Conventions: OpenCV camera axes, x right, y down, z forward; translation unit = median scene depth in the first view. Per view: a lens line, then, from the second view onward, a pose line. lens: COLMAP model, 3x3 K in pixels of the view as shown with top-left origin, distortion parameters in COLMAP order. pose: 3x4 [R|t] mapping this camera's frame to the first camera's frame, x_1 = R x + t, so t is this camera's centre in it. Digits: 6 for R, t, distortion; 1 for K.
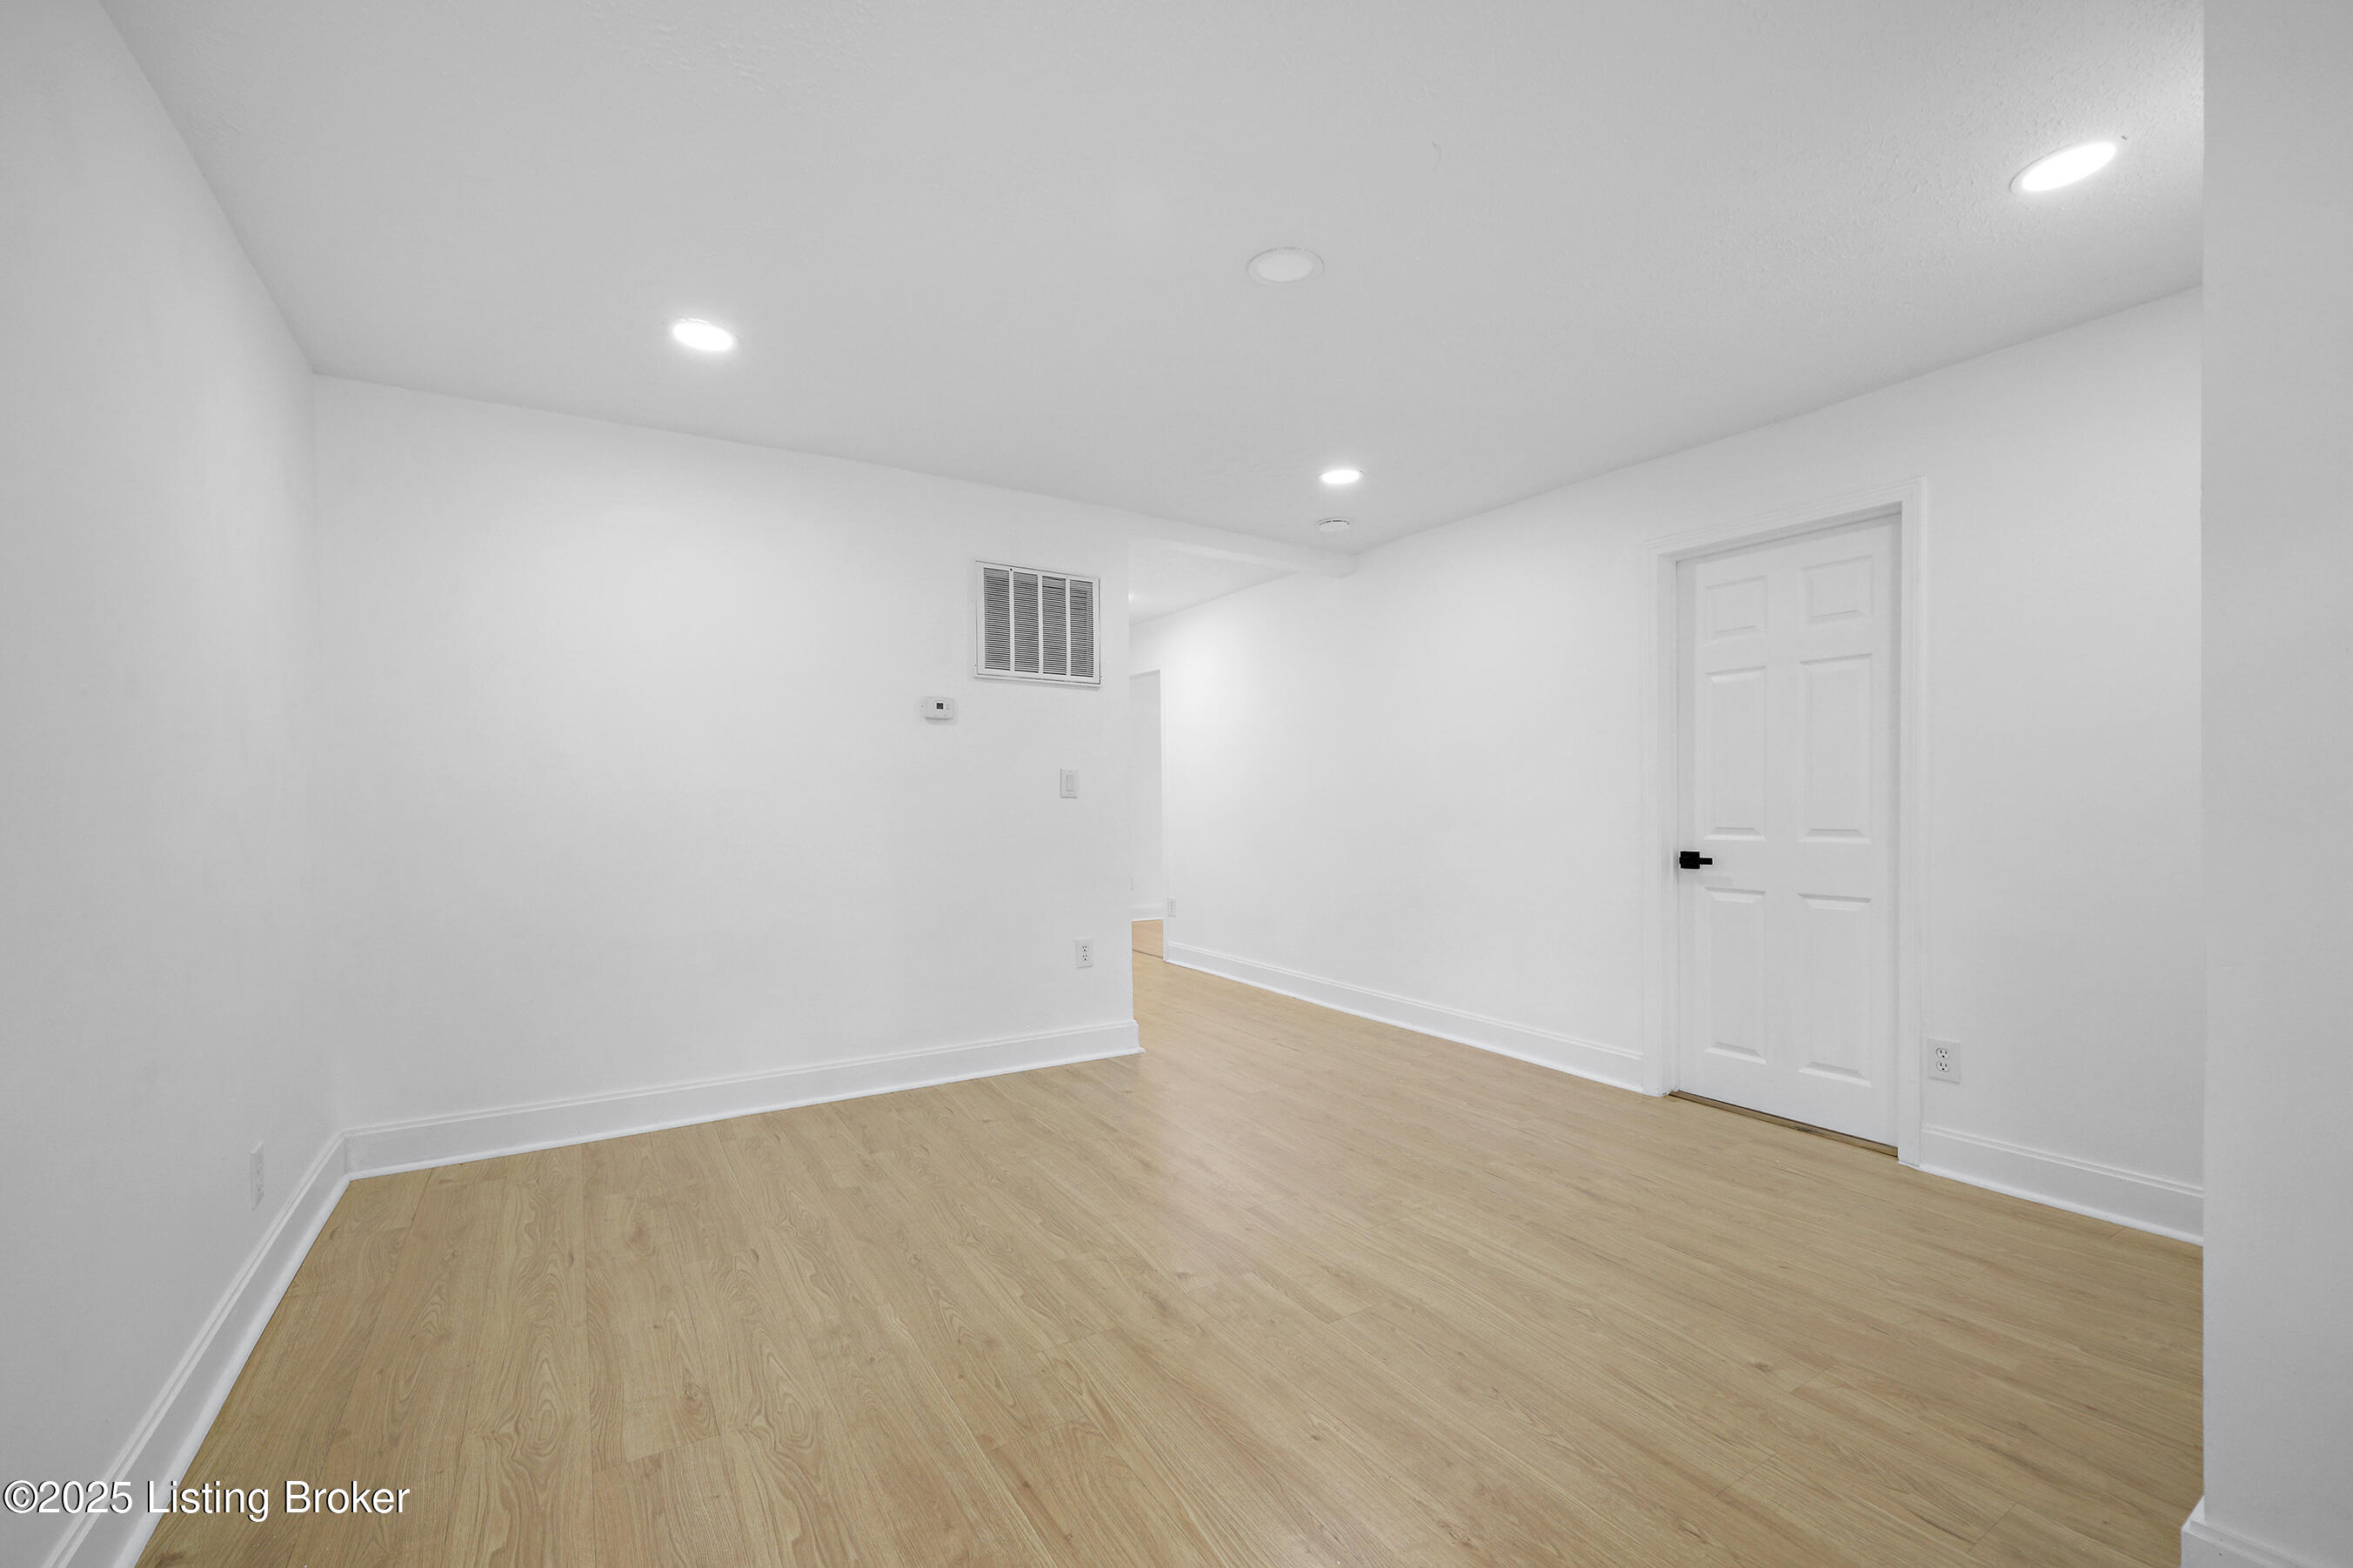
lens RADIAL K [[951.5, 0, 1189.5], [0, 951.5, 778.8], [0, 0, 1]] dist [-0.000634, -0.000217]
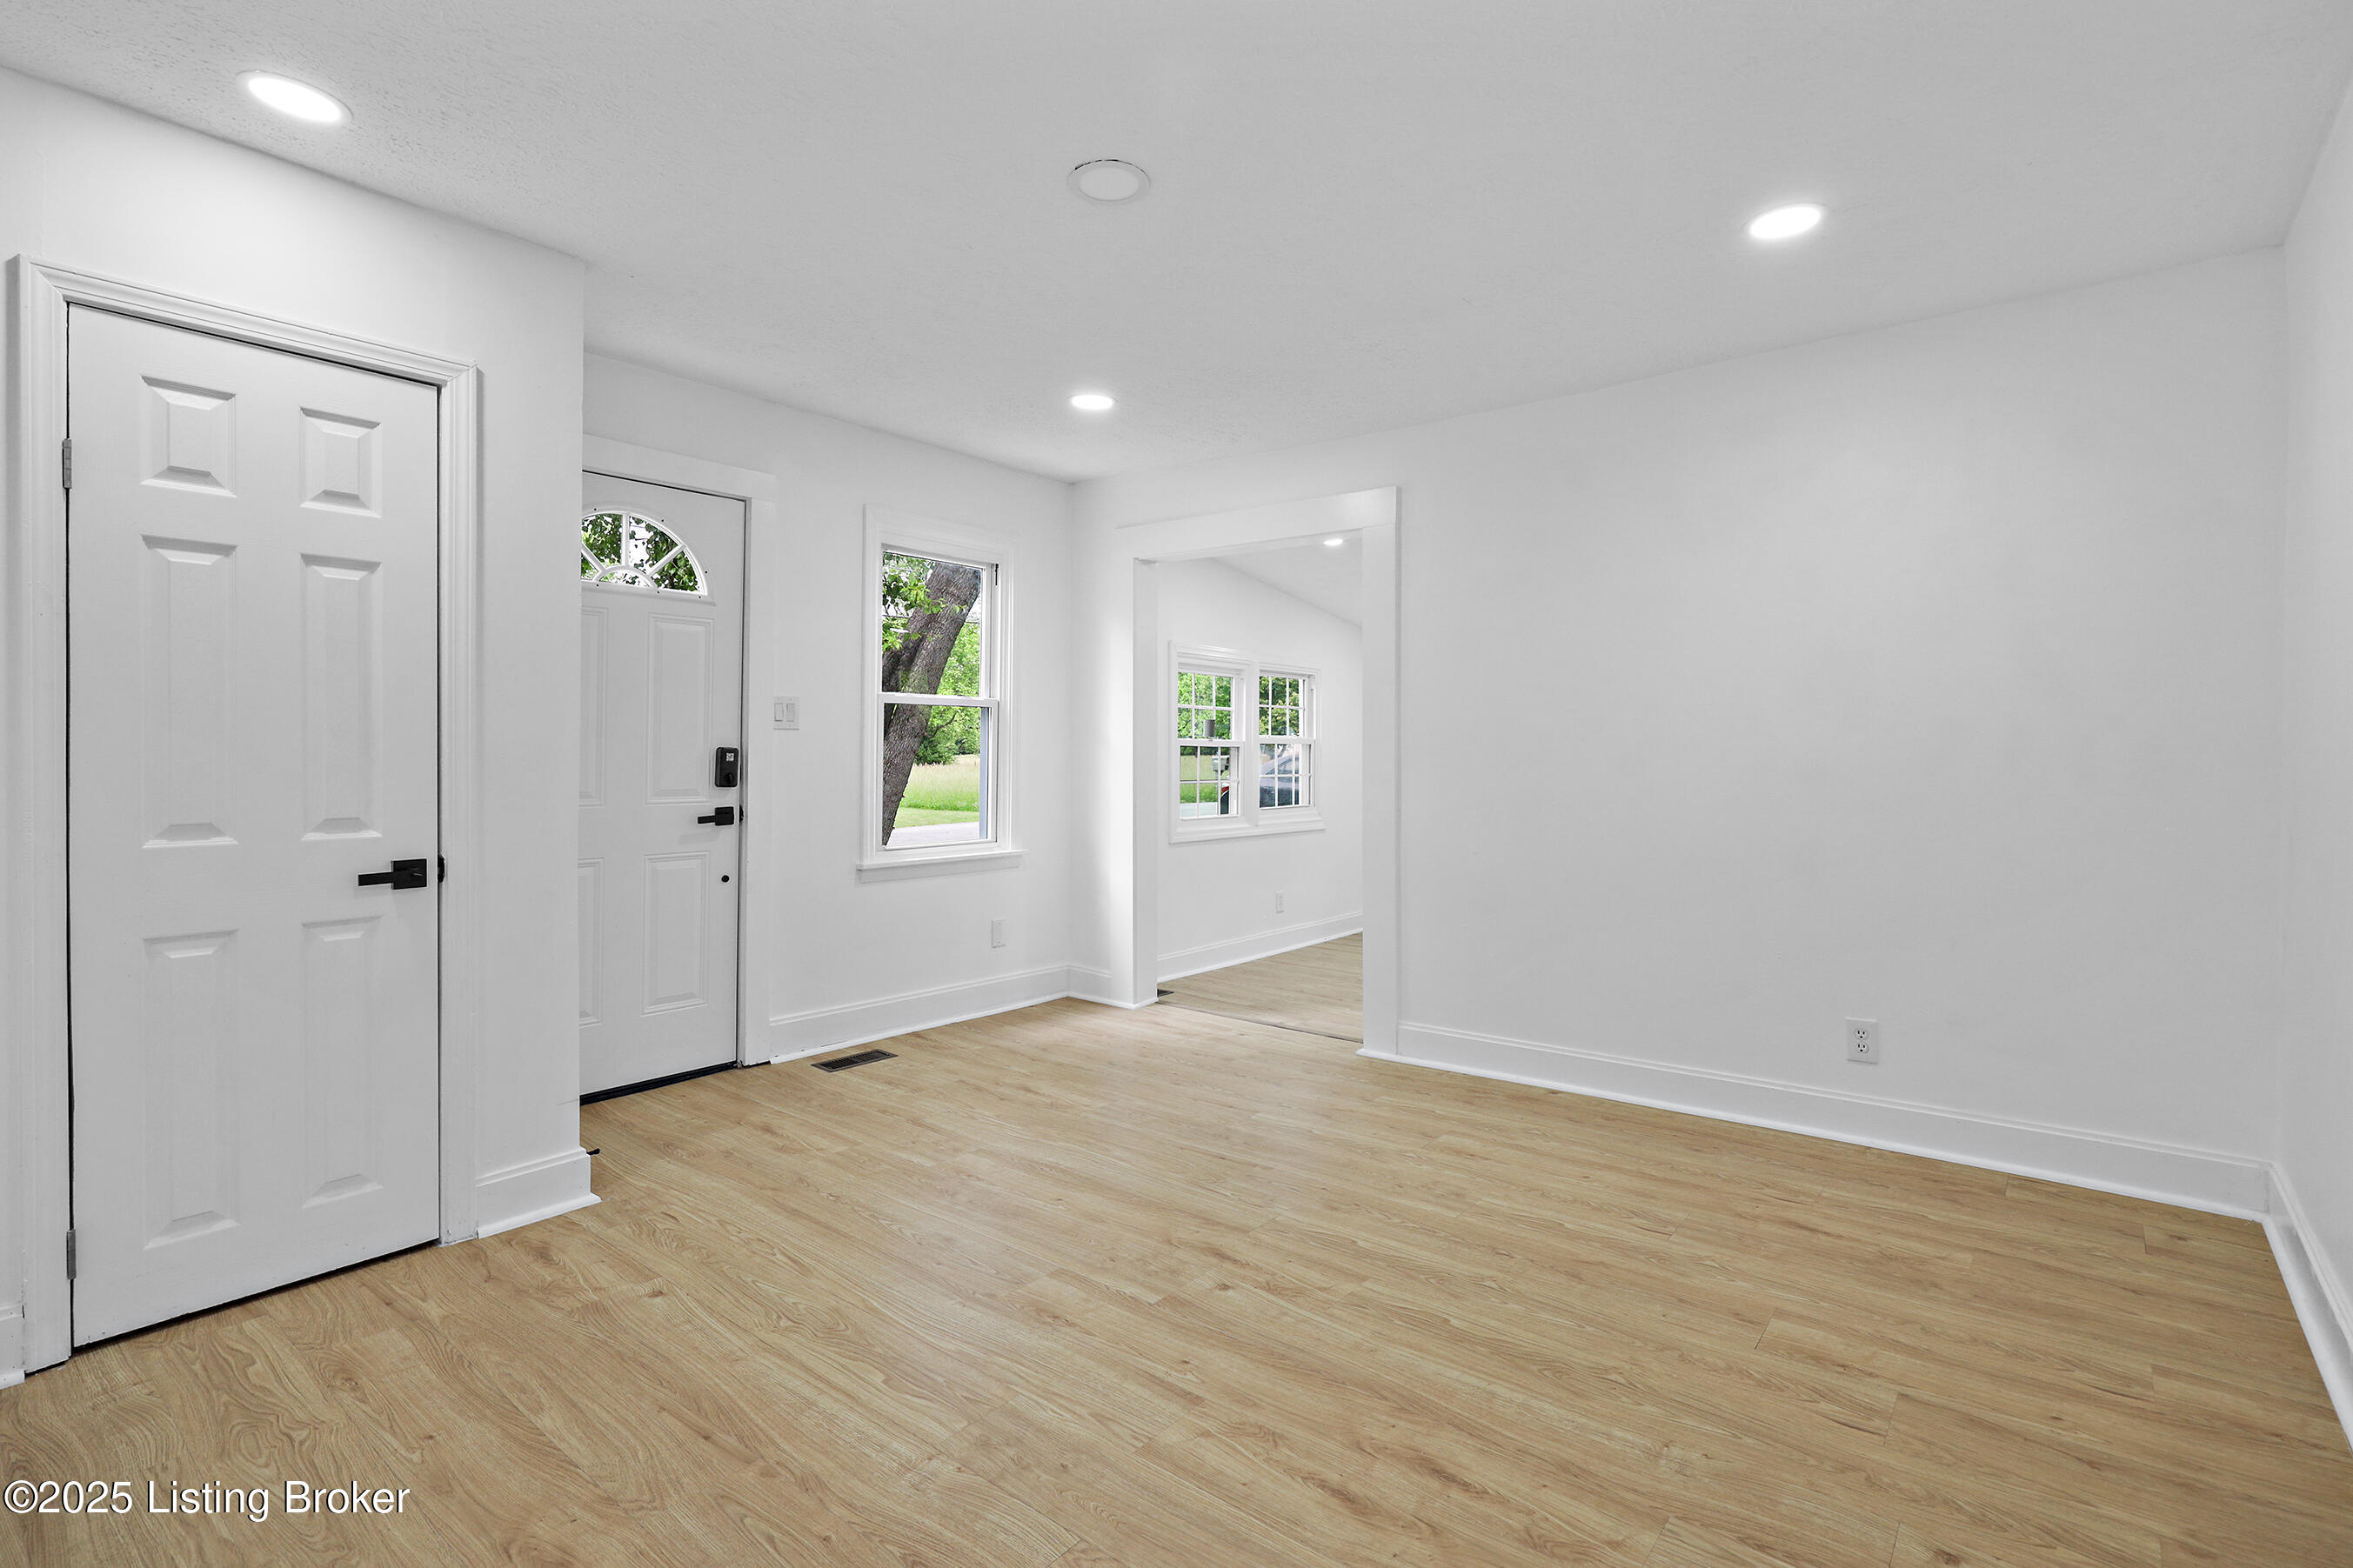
lens RADIAL K [[1124.4, 0, 1176.5], [0, 1124.4, 784.0], [0, 0, 1]] dist [-0.001654, -0.000240]
pose [[-0.952074, 0.014412, -0.305528, 0.355903], [0.011935, 0.999879, 0.009974, 0.032654], [0.305635, 0.005849, -0.952131, 2.003005]]
